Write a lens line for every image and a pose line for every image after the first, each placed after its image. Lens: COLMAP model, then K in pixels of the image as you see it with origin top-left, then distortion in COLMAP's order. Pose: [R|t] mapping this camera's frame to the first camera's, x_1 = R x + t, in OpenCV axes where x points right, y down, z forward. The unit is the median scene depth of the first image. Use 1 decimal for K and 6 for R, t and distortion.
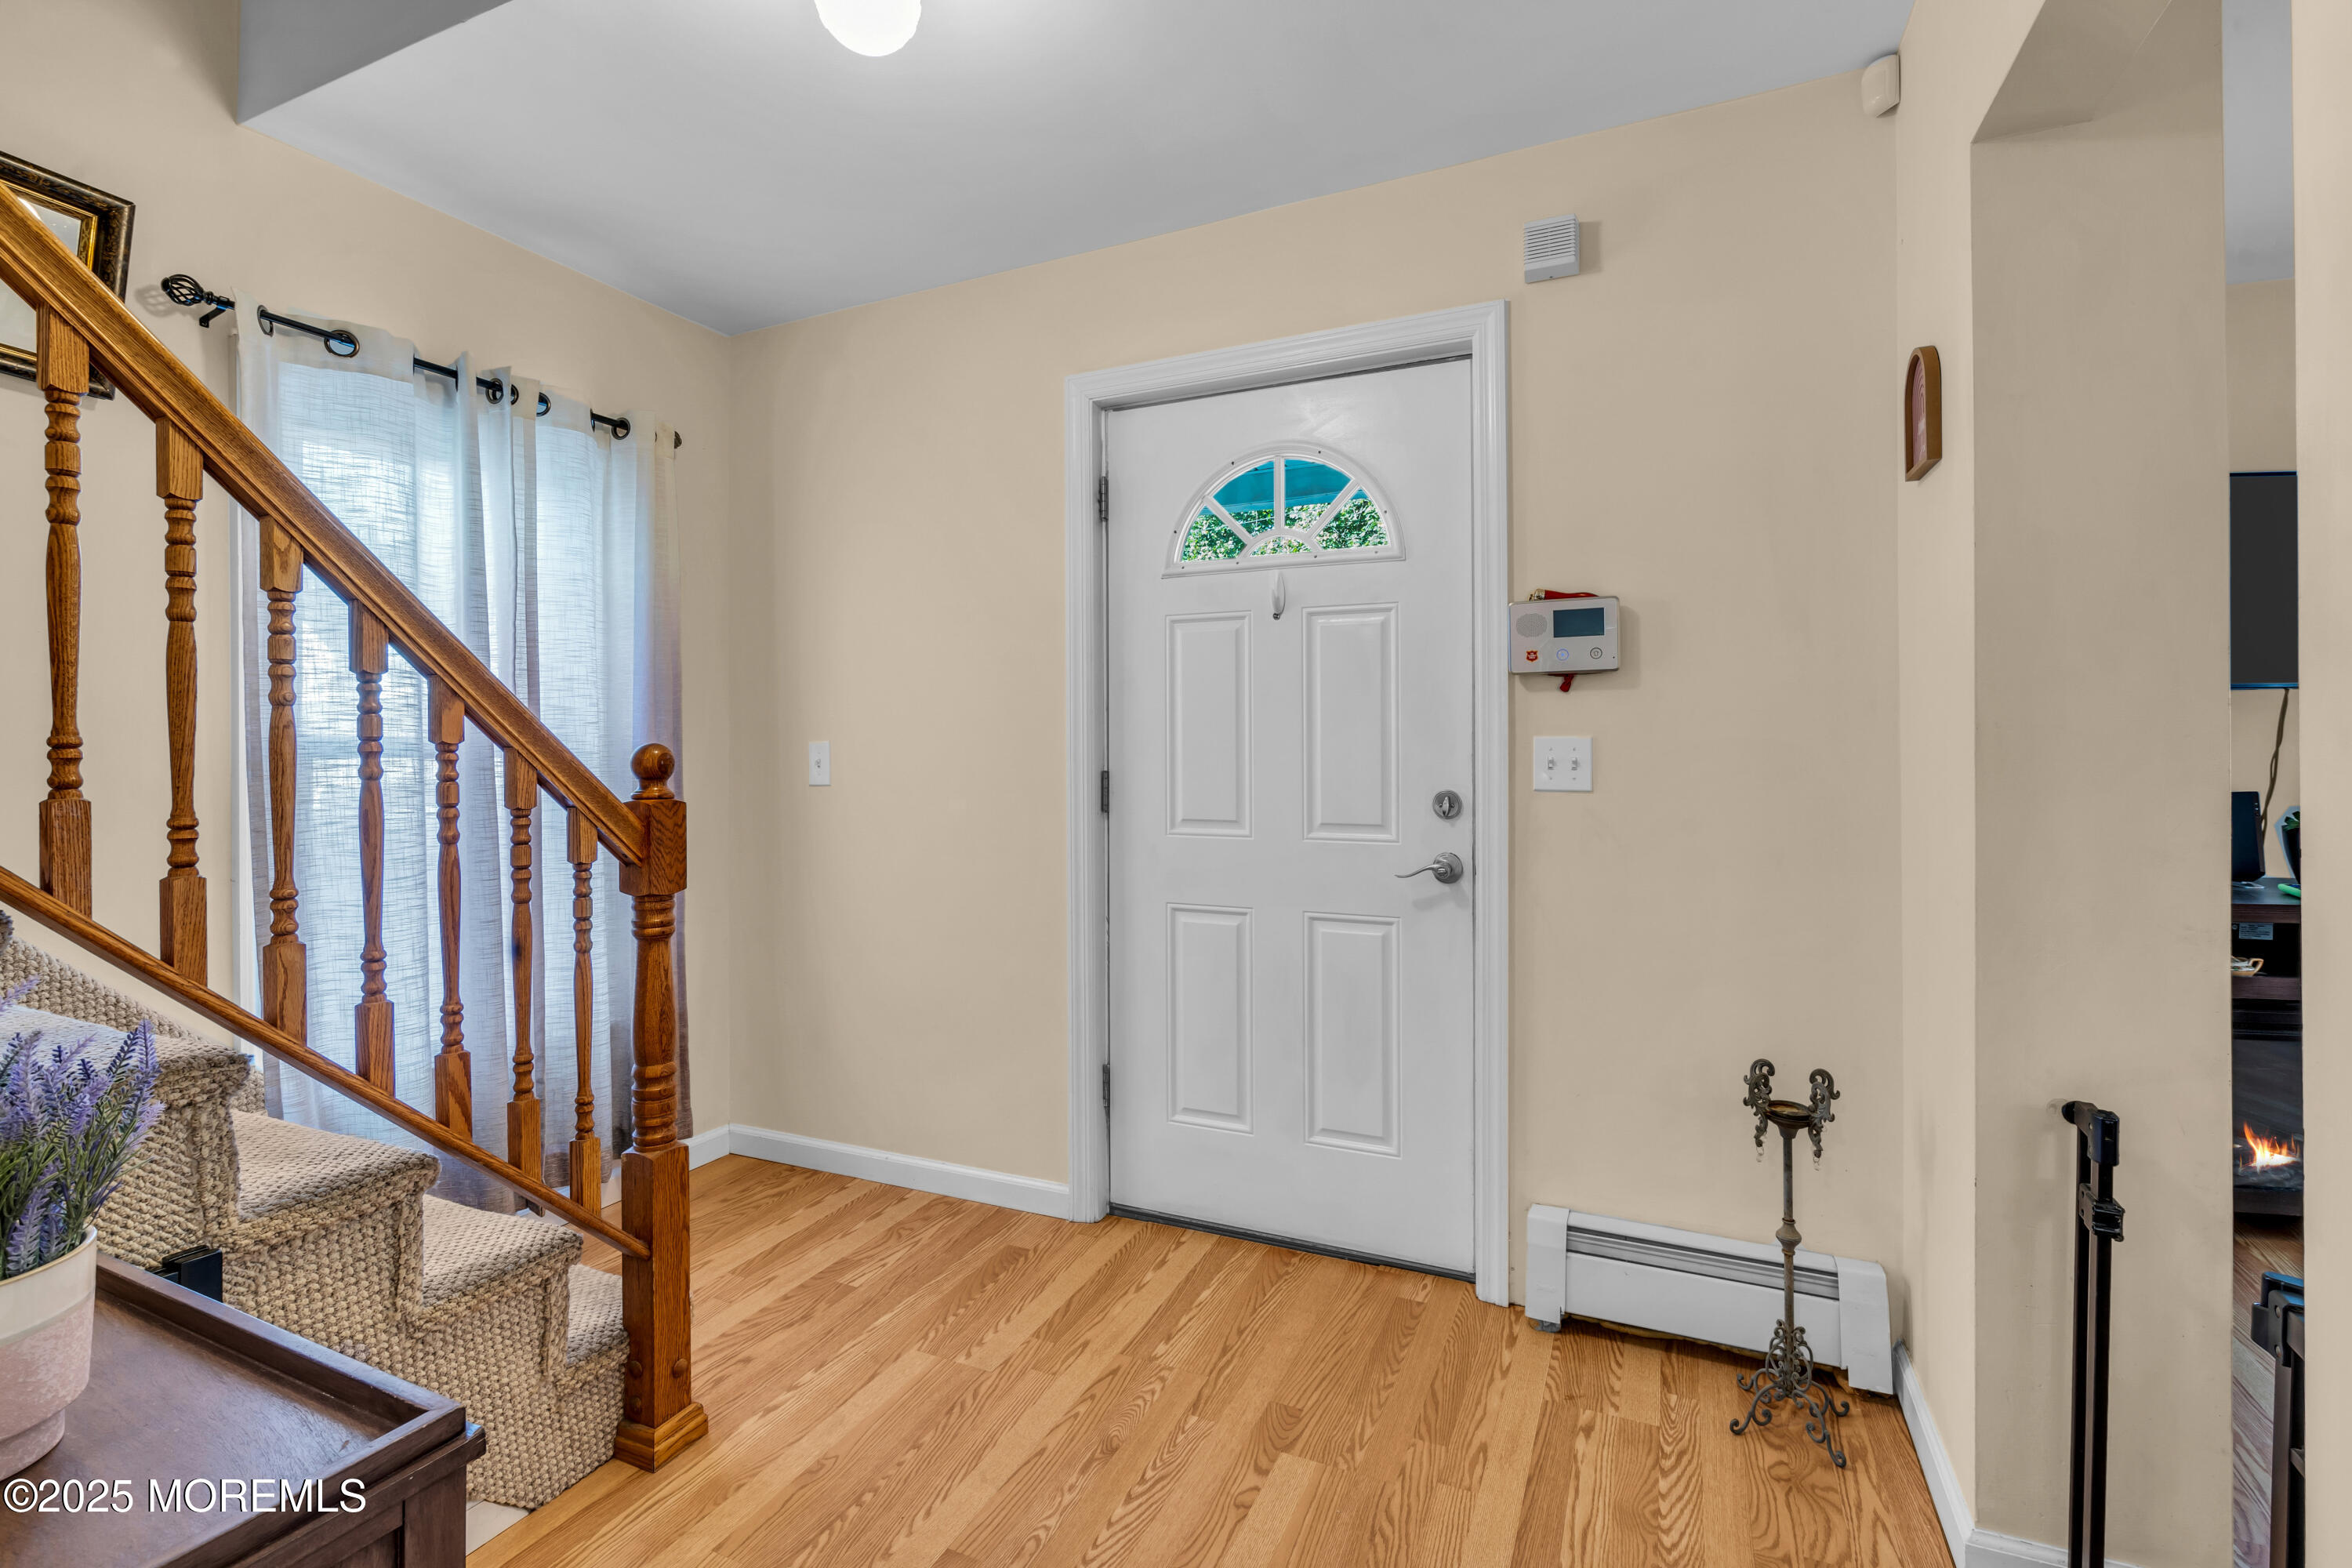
lens RADIAL K [[1077.3, 0, 1178.1], [0, 1077.3, 770.3], [0, 0, 1]] dist [-0.005389, 0.003303]
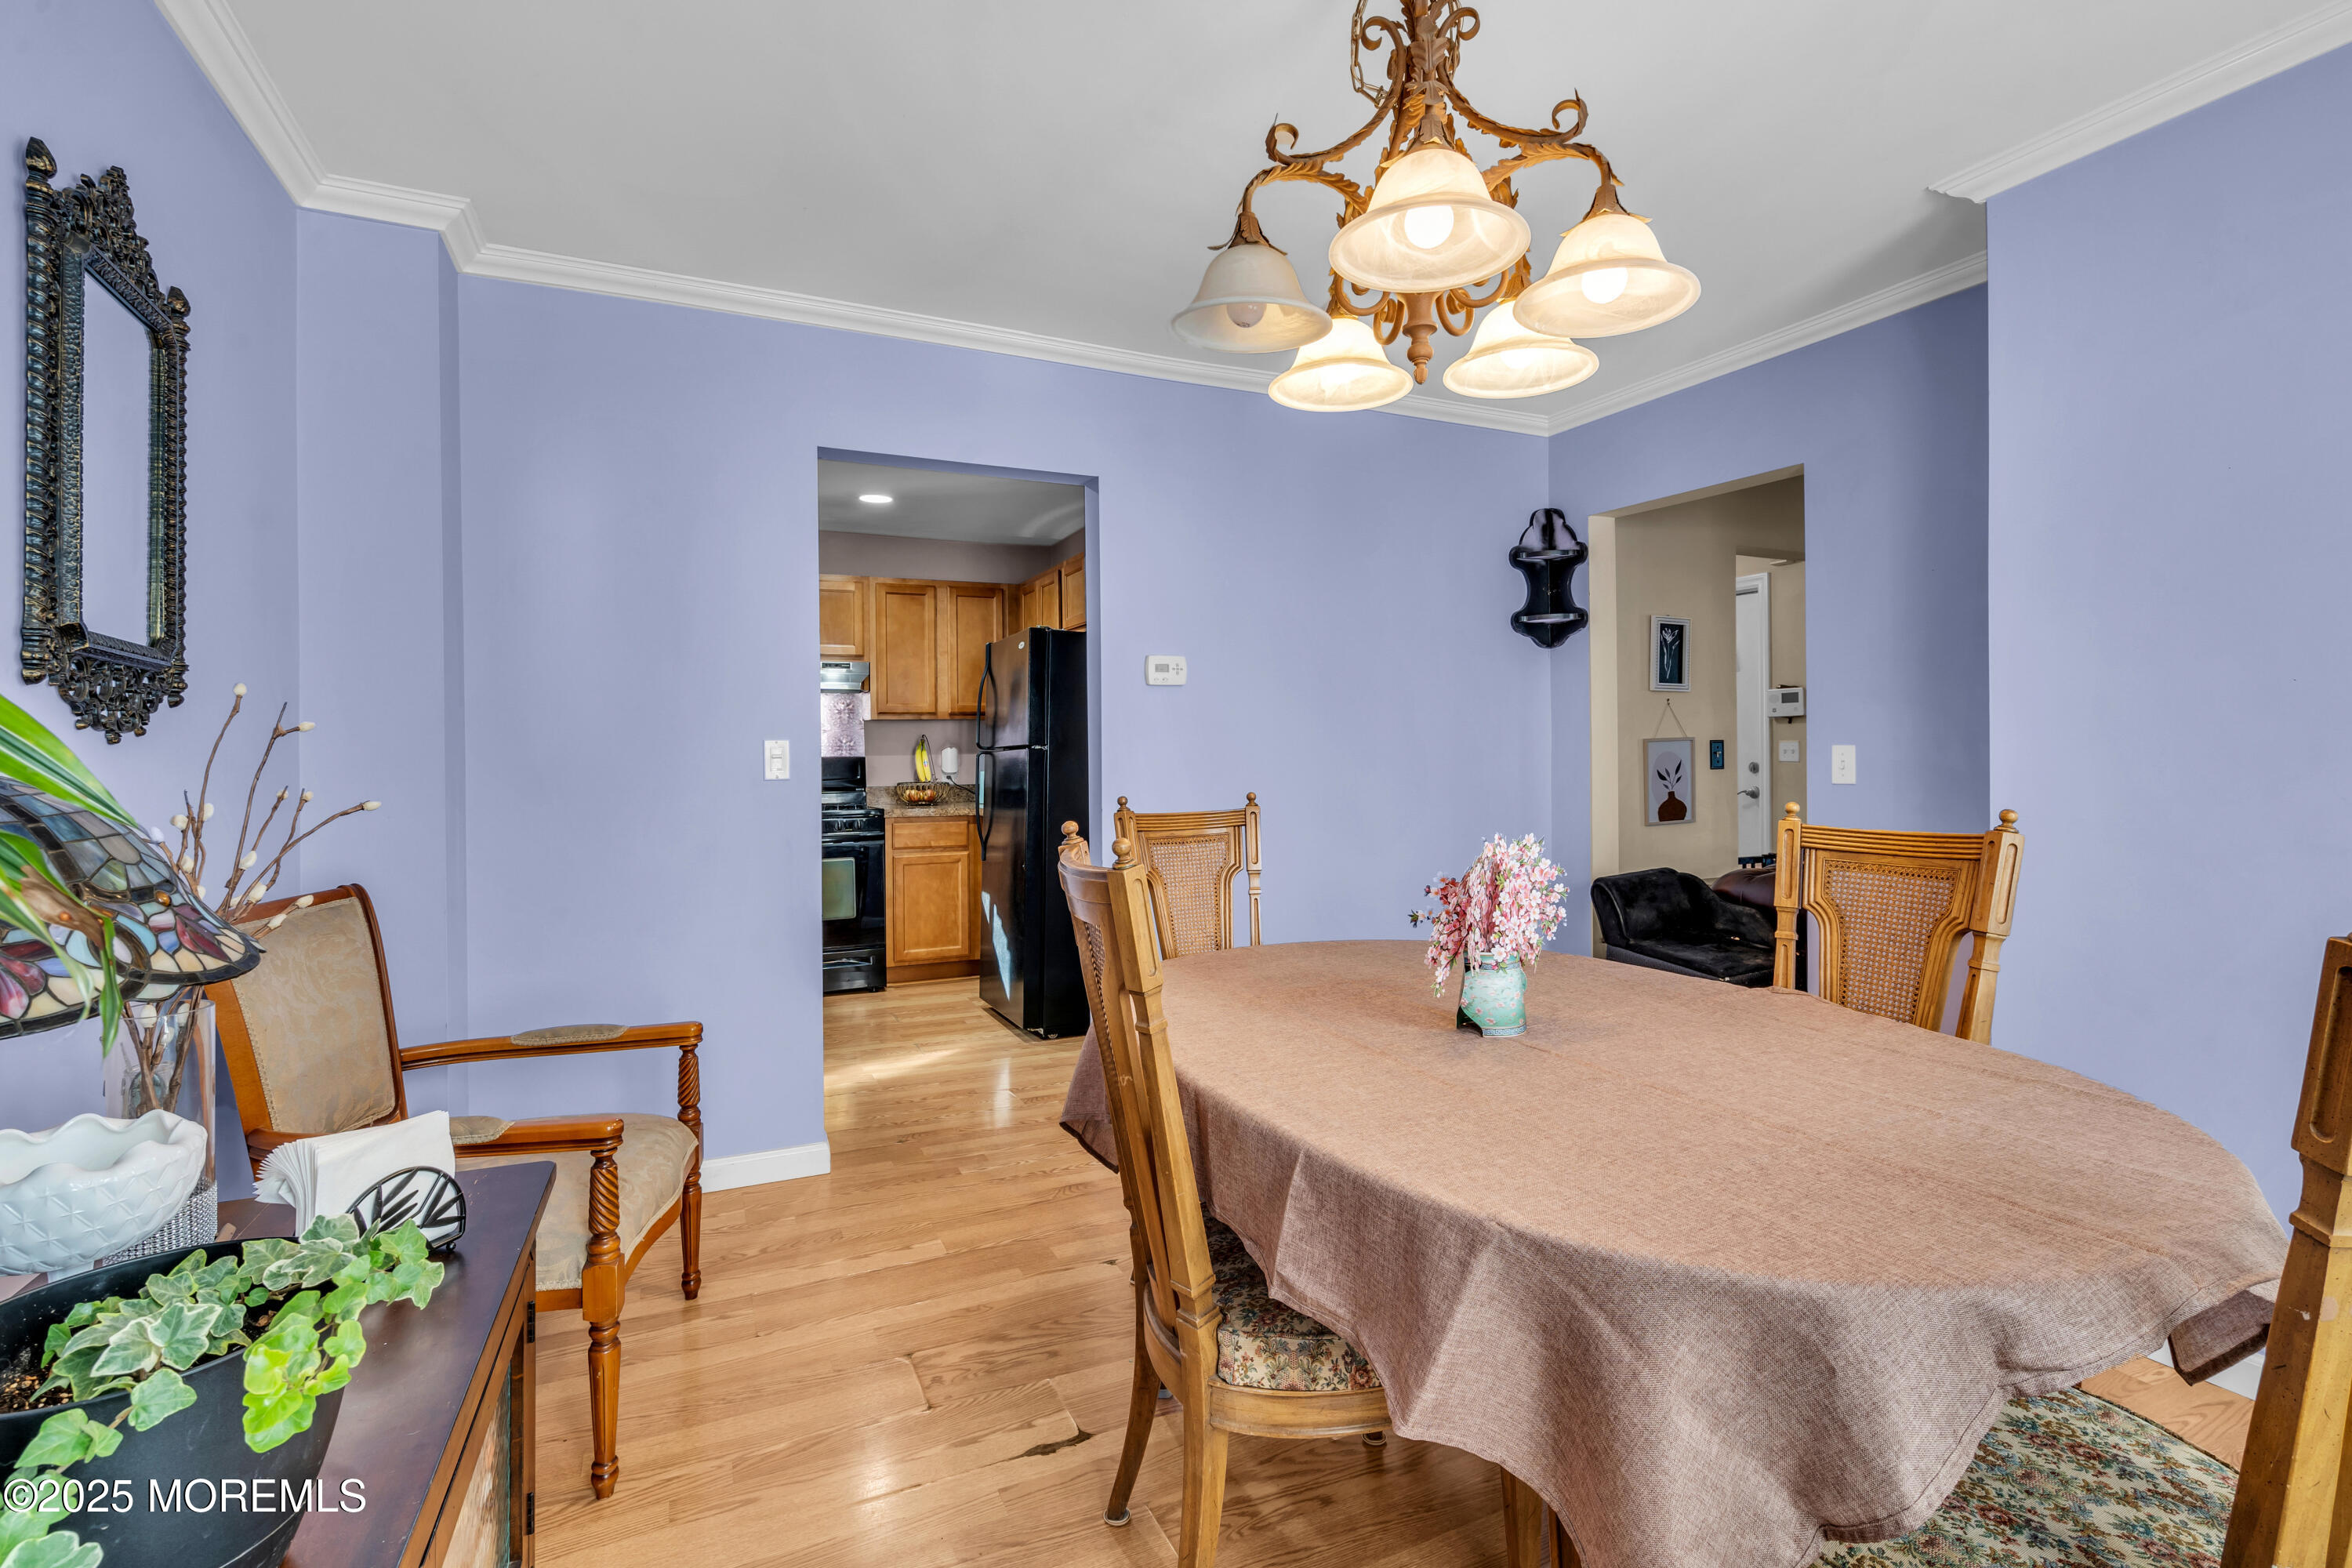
lens RADIAL K [[1077.3, 0, 1214.5], [0, 1077.3, 739.5], [0, 0, 1]] dist [-0.005389, 0.003303]
pose [[0.769889, -0.007209, -0.638137, 0.947329], [-0.001300, 0.999916, -0.012865, 0.000414], [0.638176, 0.010734, 0.769815, -1.881105]]
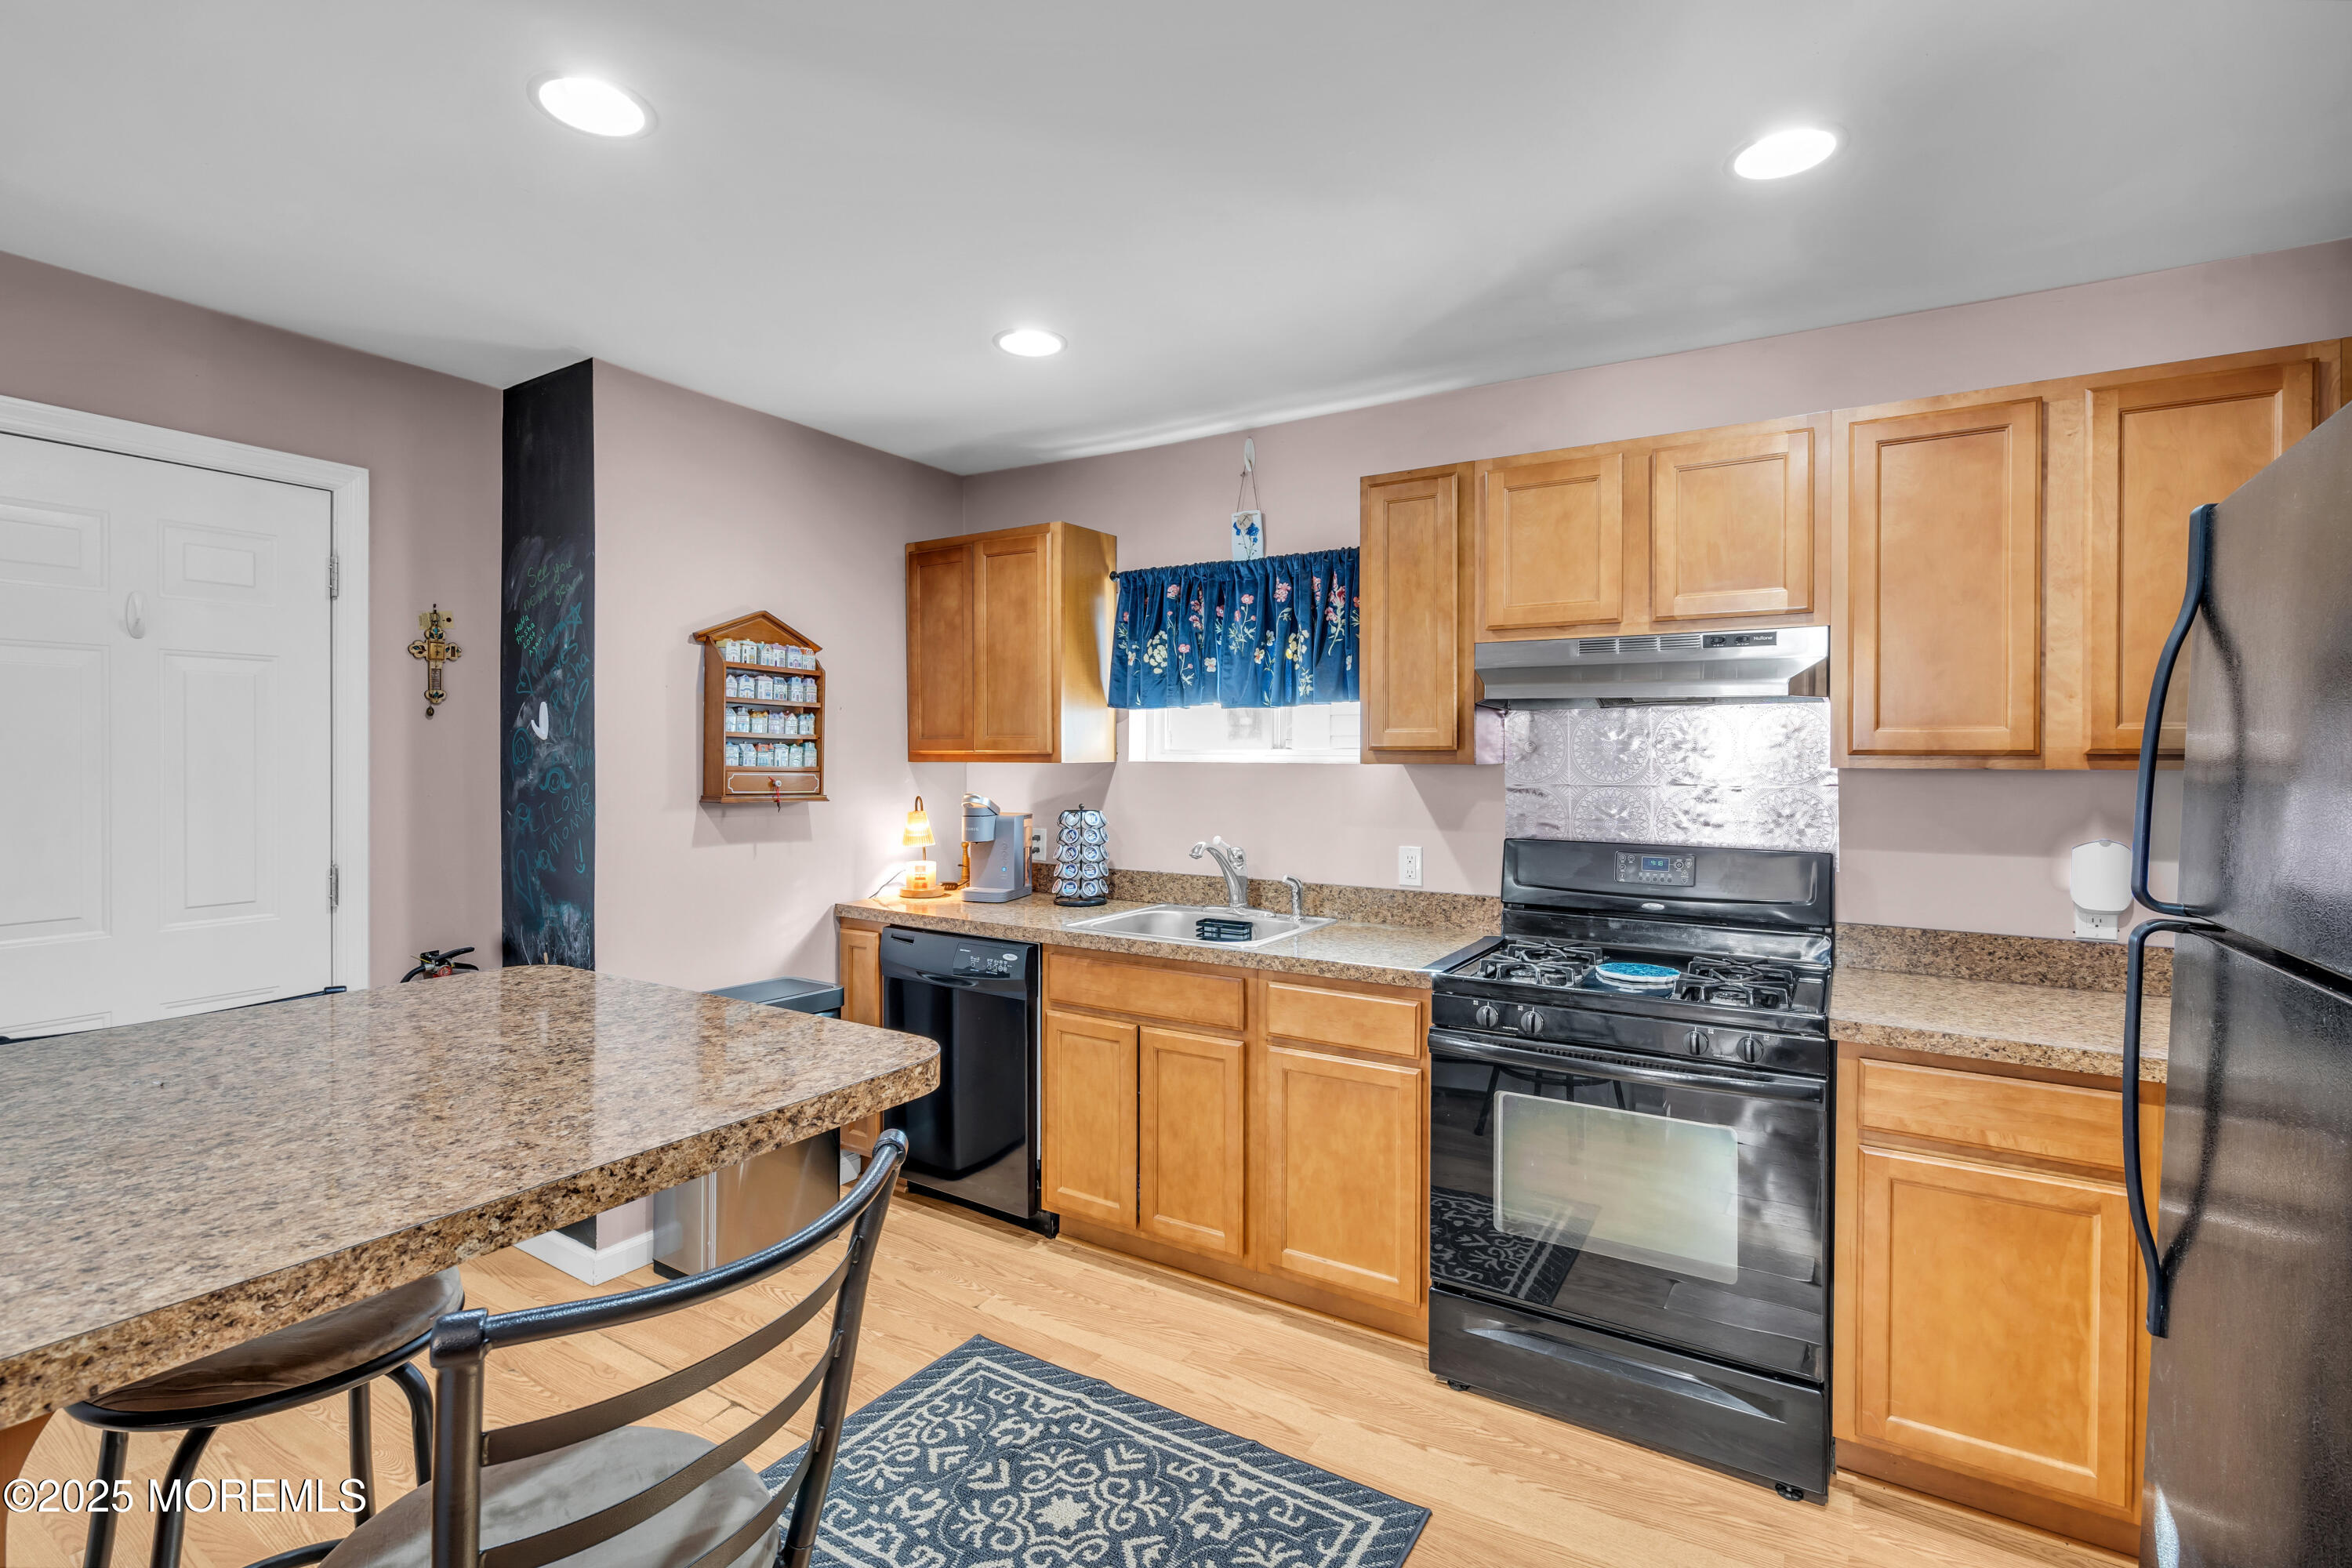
lens RADIAL K [[1077.3, 0, 1164.1], [0, 1077.3, 765.7], [0, 0, 1]] dist [-0.005389, 0.003303]
pose [[-0.131259, 0.017797, -0.991188, -0.205039], [-0.013655, 0.999712, 0.019758, -0.091737], [0.991254, 0.016128, -0.130978, -0.936538]]
